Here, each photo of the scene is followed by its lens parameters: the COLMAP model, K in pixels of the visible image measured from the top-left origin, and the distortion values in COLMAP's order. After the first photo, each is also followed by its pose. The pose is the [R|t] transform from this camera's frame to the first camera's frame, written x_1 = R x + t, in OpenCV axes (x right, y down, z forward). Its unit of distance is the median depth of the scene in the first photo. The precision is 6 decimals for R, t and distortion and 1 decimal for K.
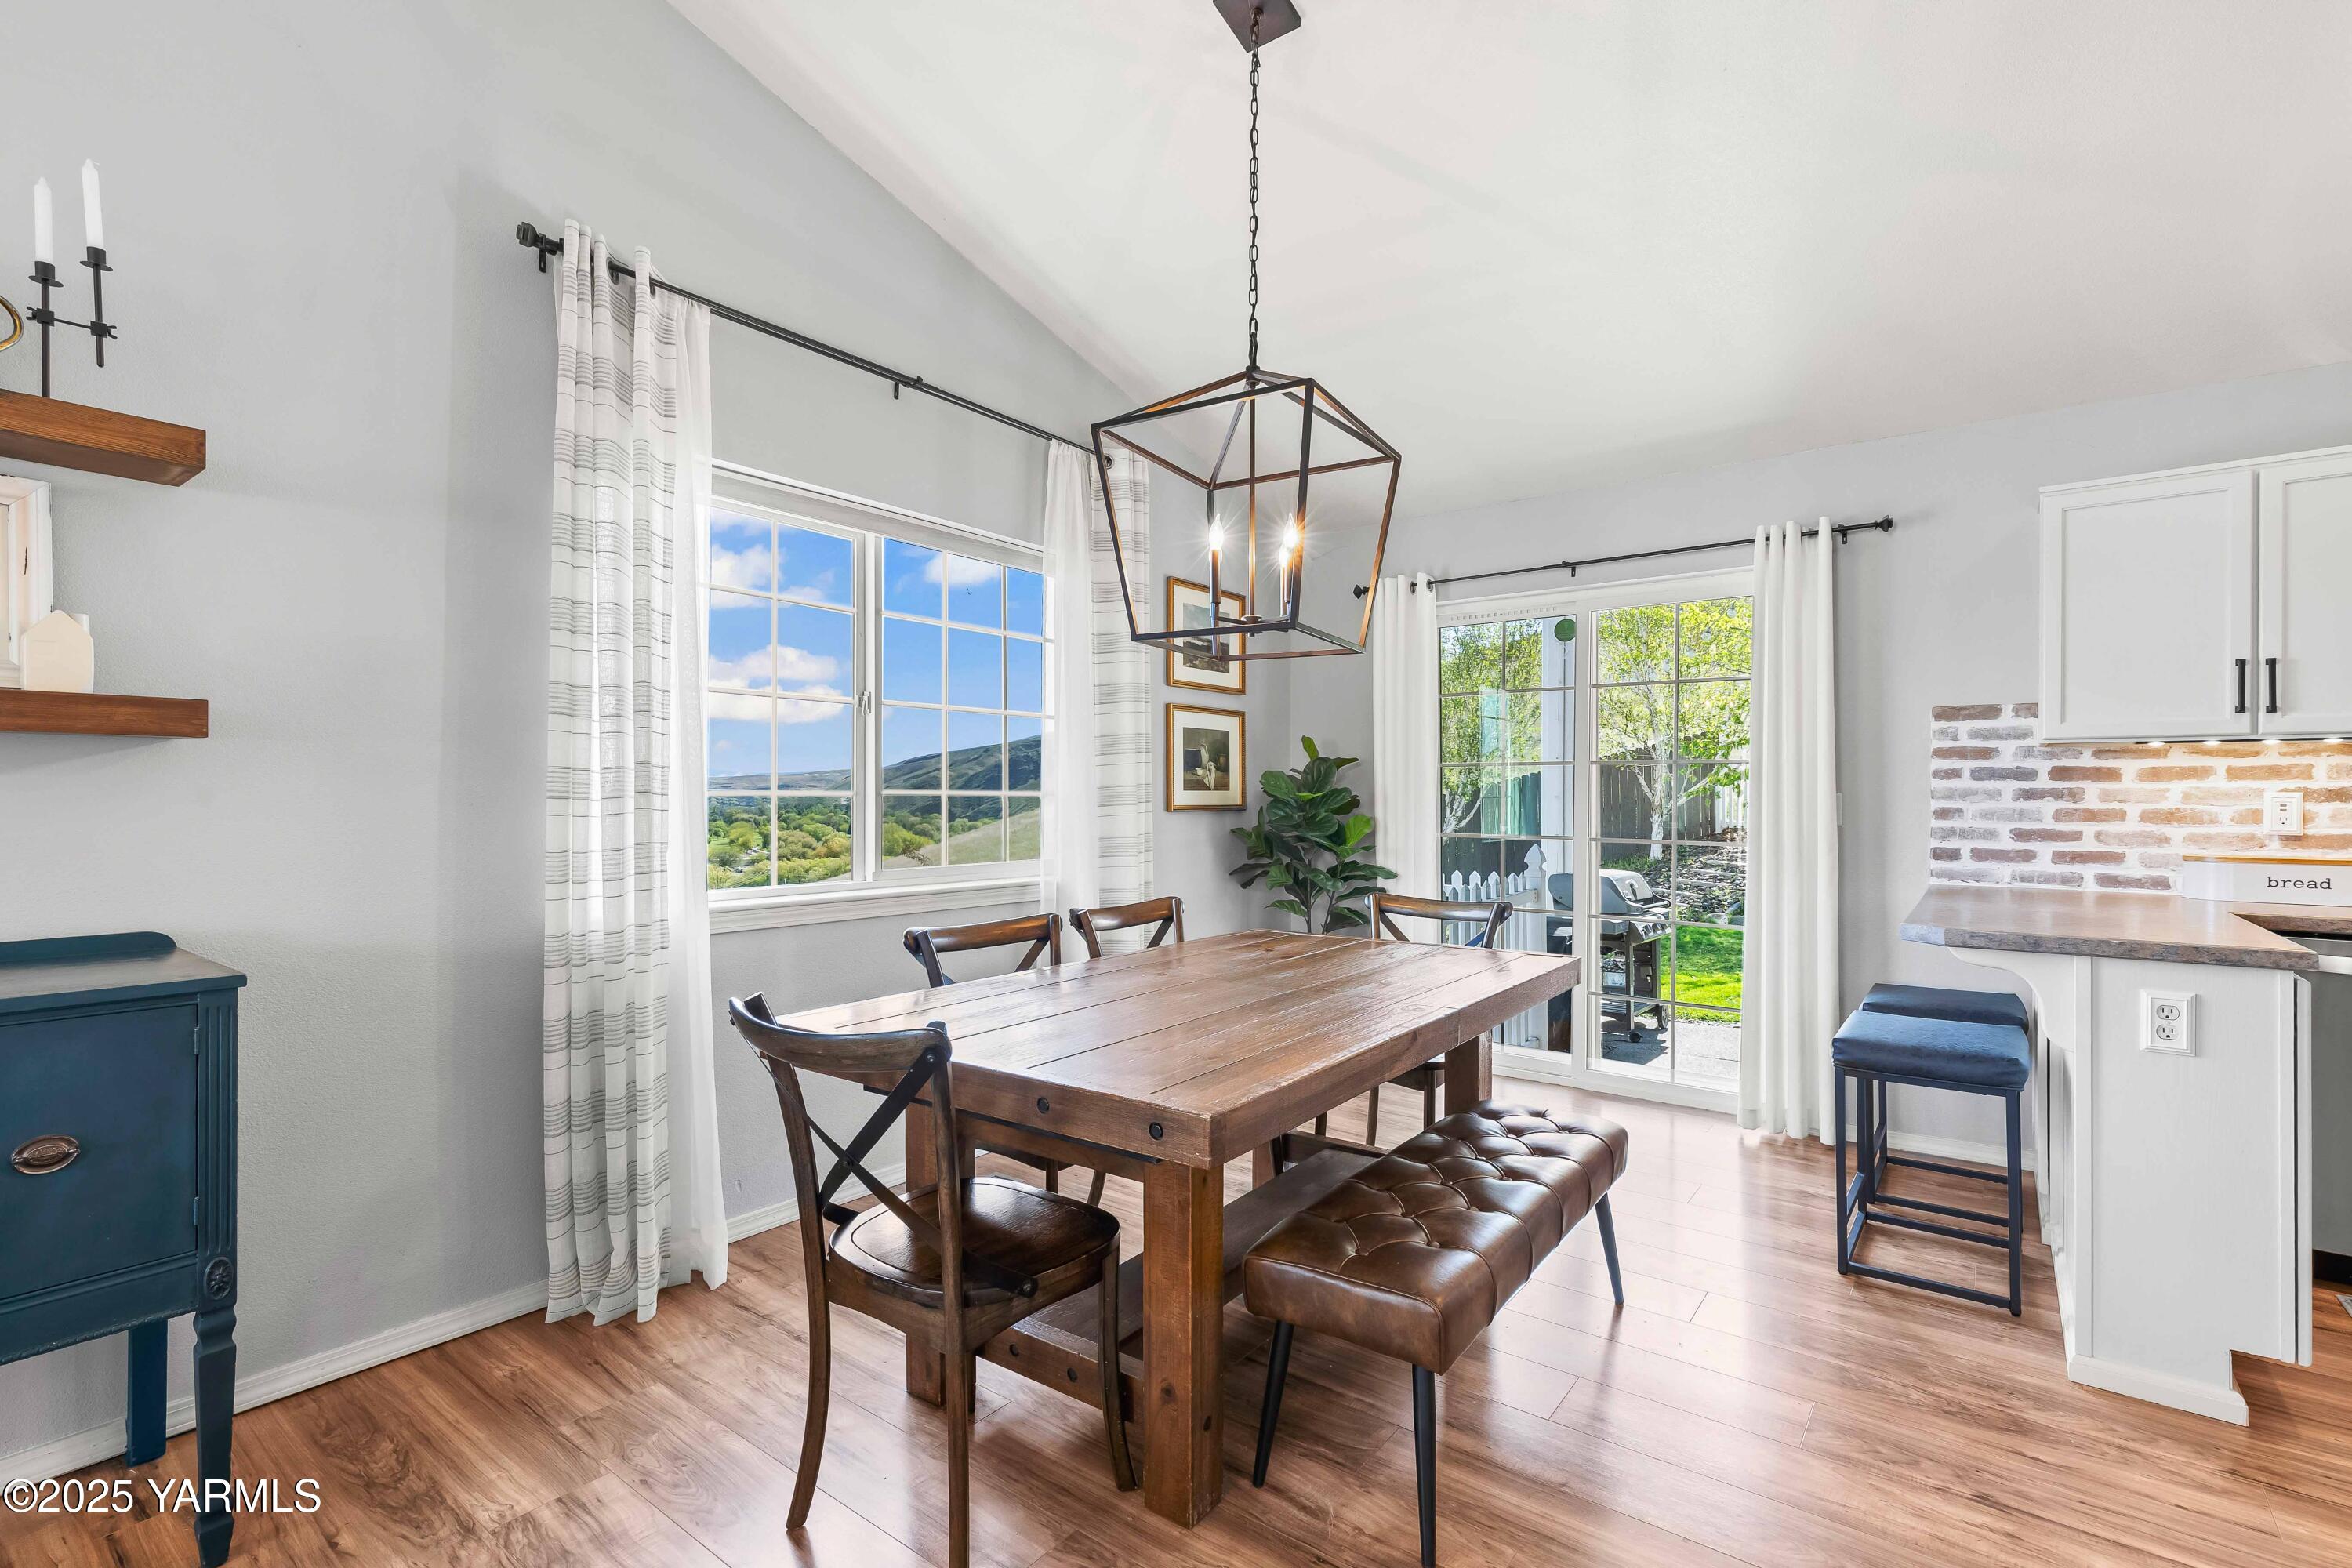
lens RADIAL K [[1072.6, 0, 1185.5], [0, 1072.6, 799.9], [0, 0, 1]] dist [0.008734, -0.000513]
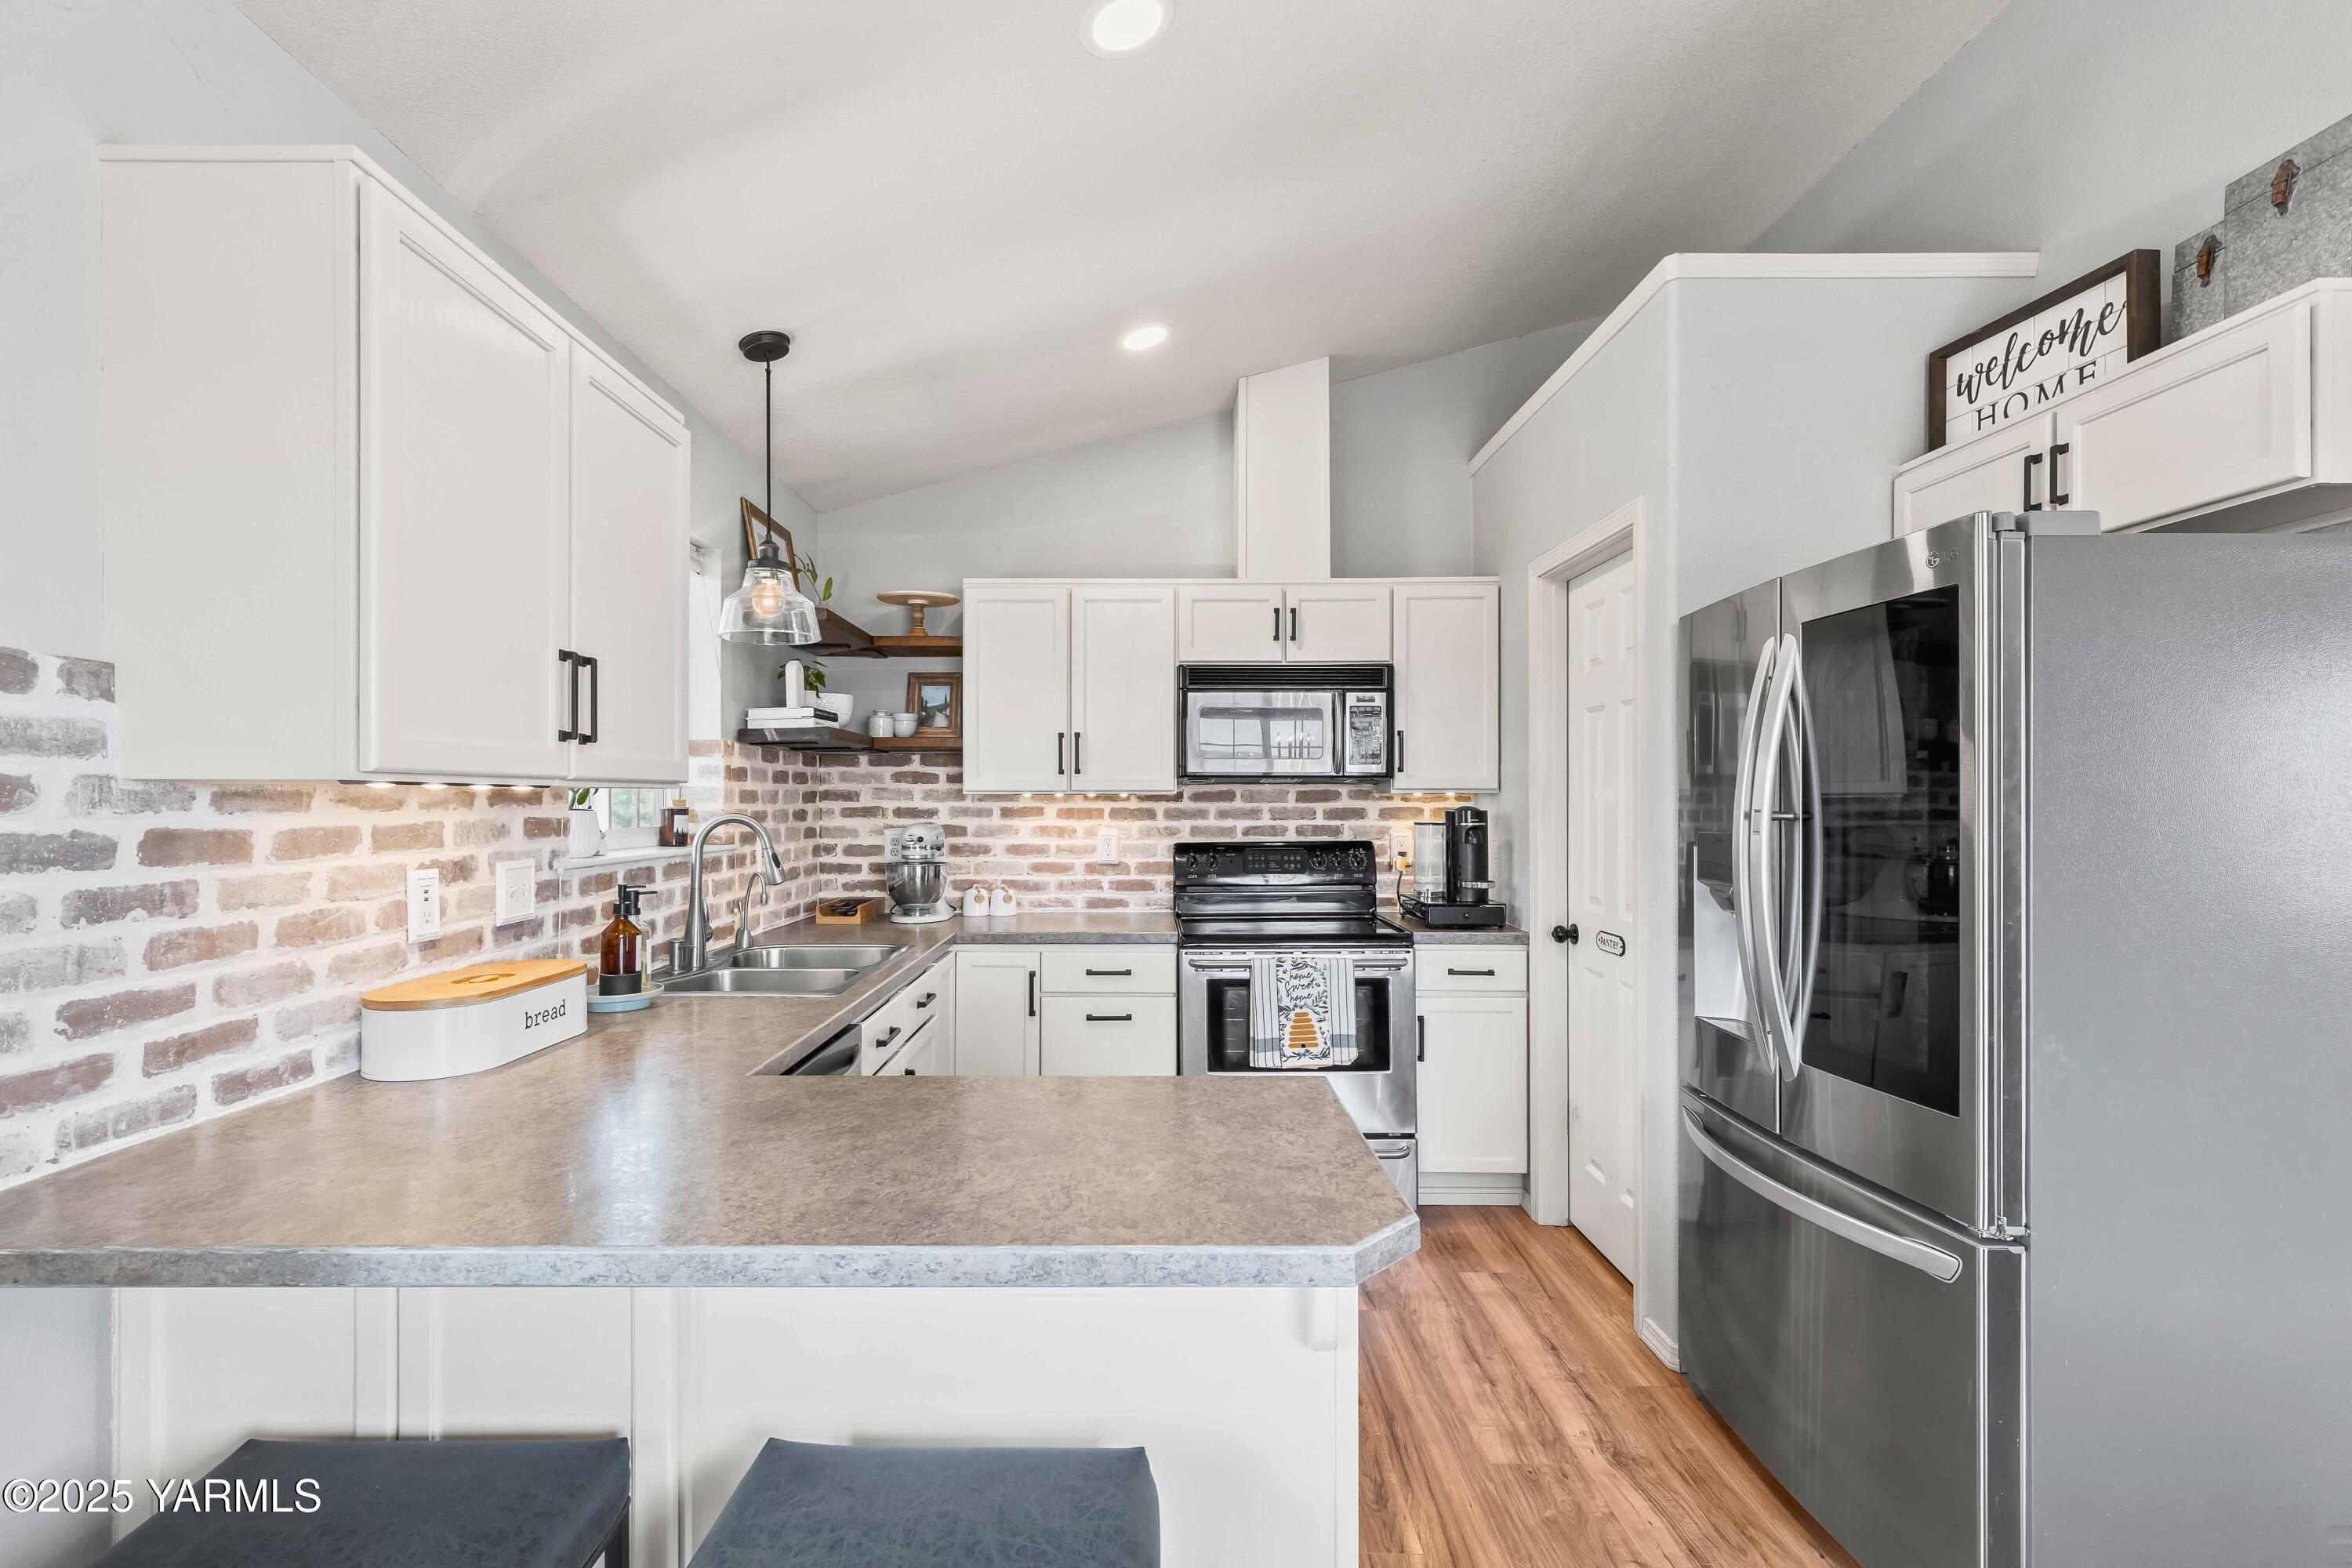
lens RADIAL K [[1072.6, 0, 1168.7], [0, 1072.6, 799.2], [0, 0, 1]] dist [0.008734, -0.000513]
pose [[-0.603327, -0.000328, 0.797494, 0.275759], [0.002321, 0.999995, 0.002167, -0.043980], [-0.797491, 0.003158, -0.603323, 0.977431]]
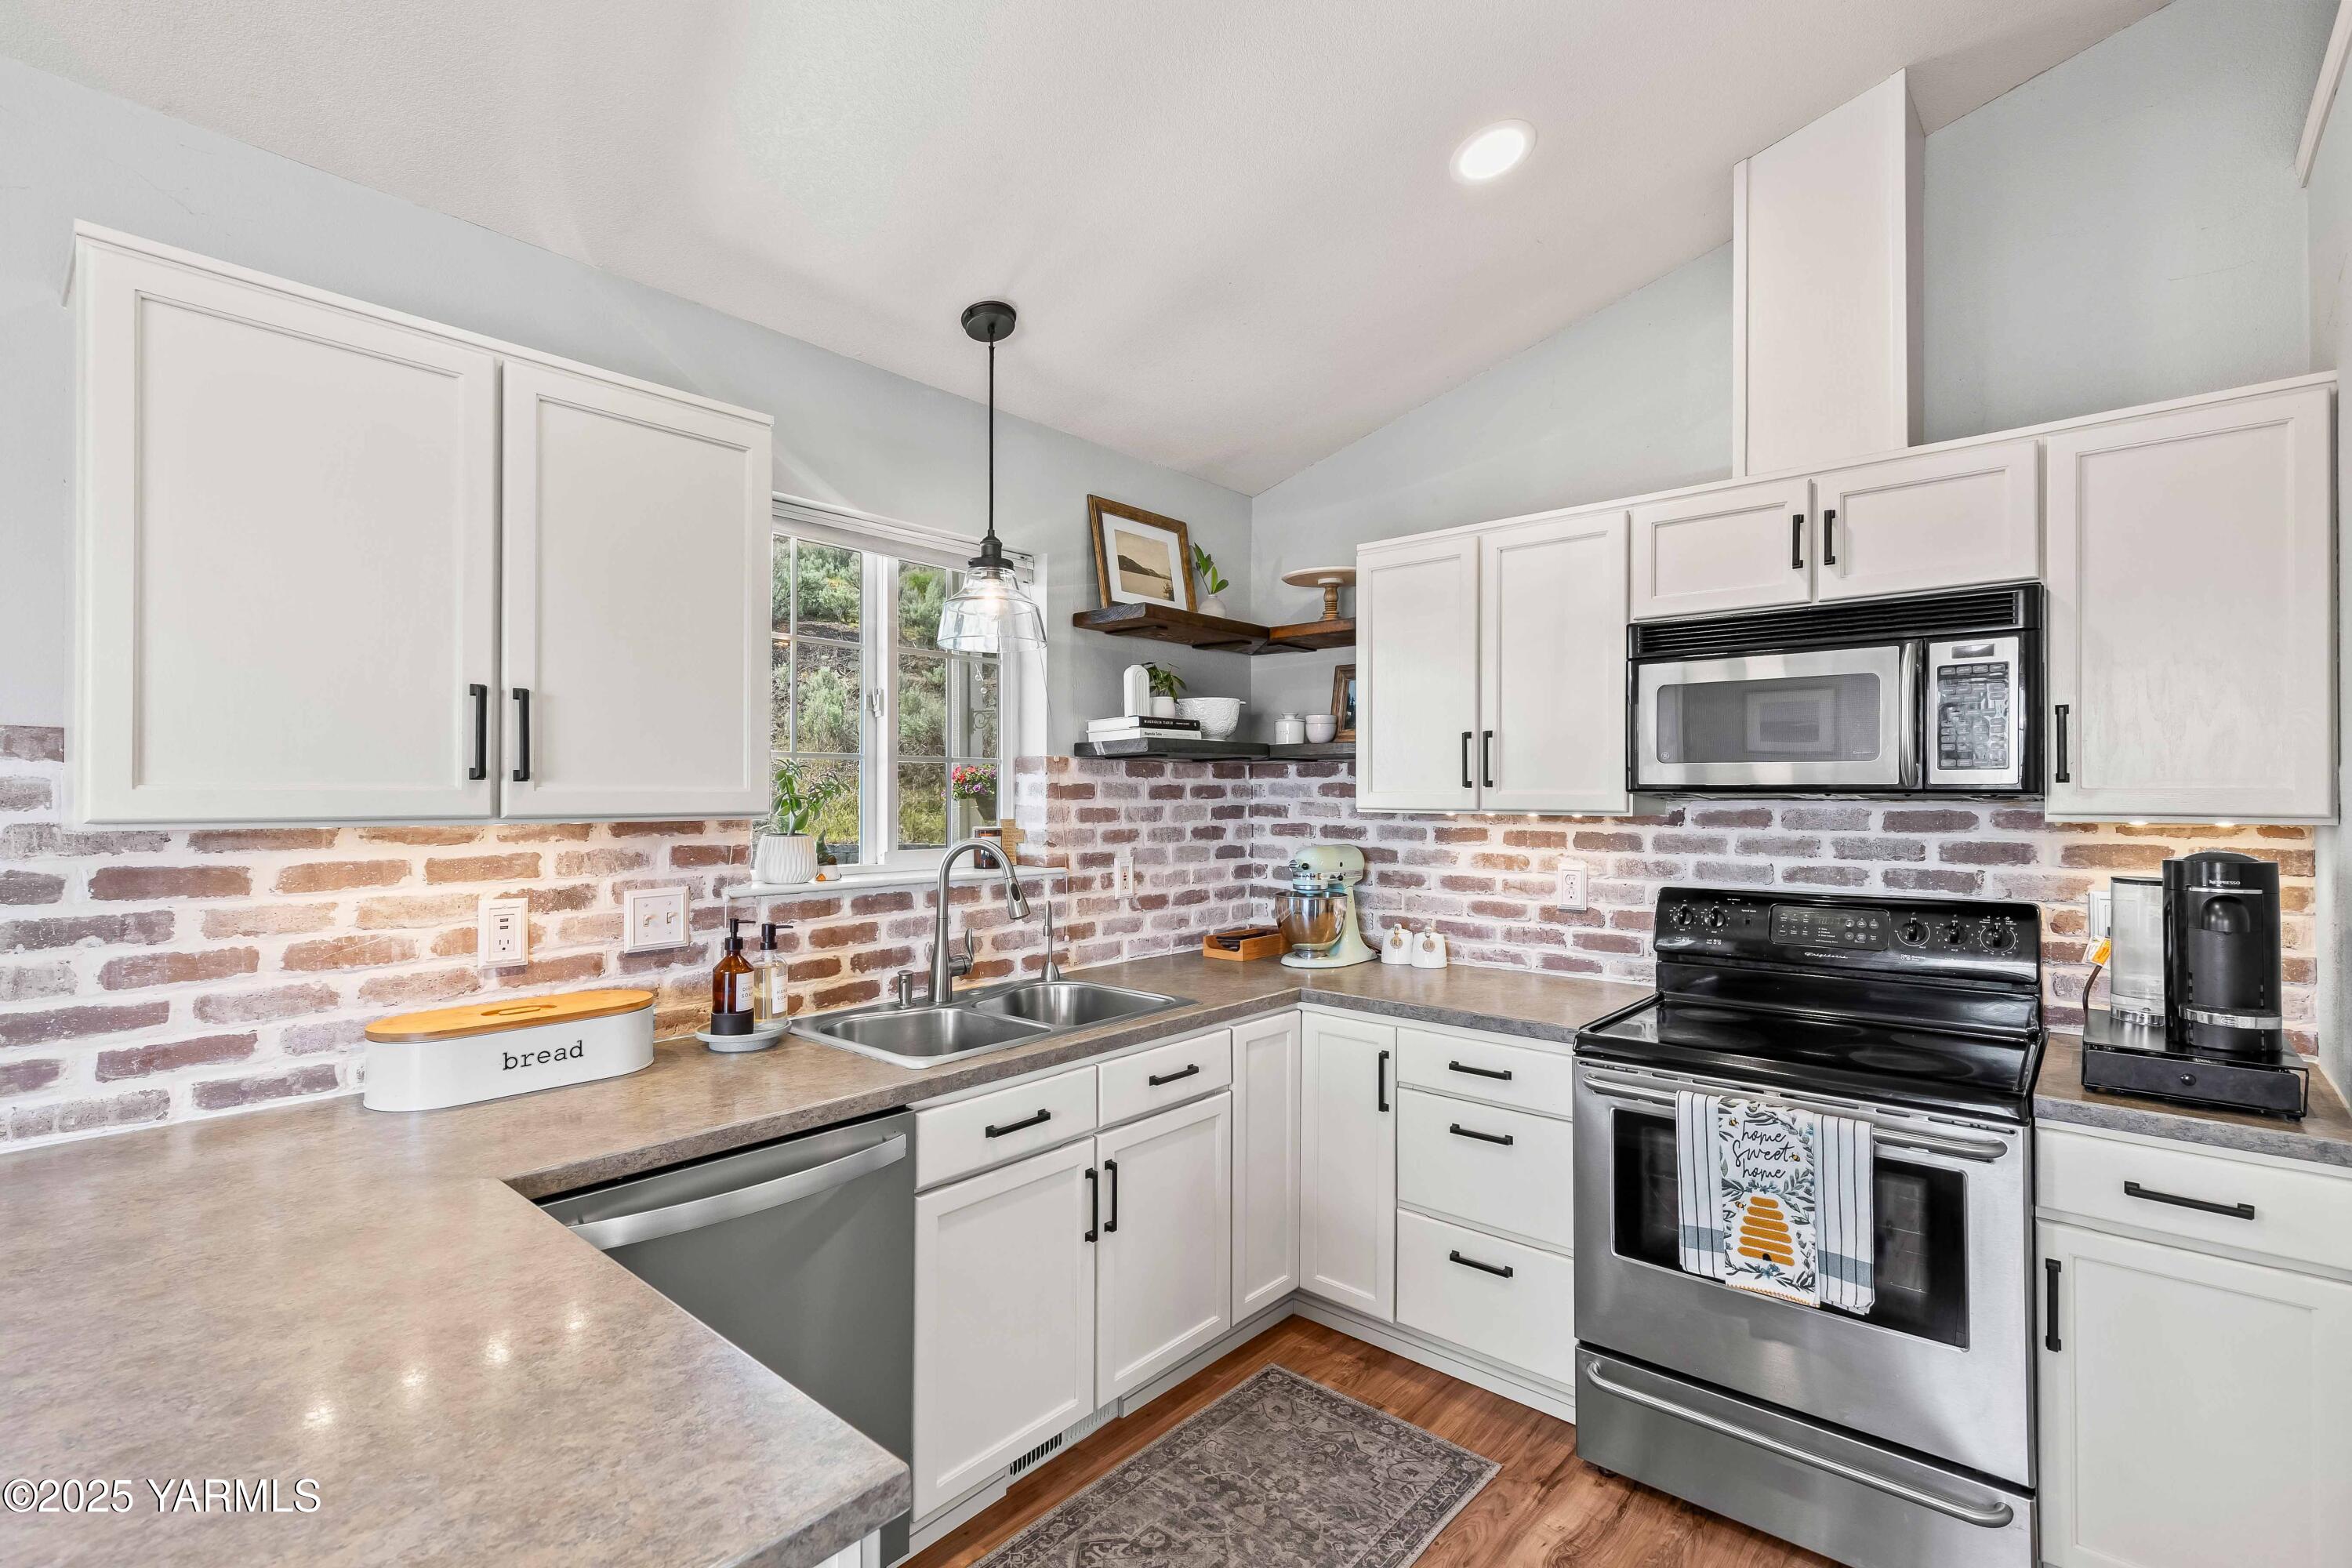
lens RADIAL K [[1072.6, 0, 1192.4], [0, 1072.6, 786.1], [0, 0, 1]] dist [0.008734, -0.000513]
pose [[0.072850, 0.005091, 0.997330, 0.394641], [0.000976, 0.999986, -0.005176, -0.065940], [-0.997342, 0.001350, 0.072844, 0.523900]]
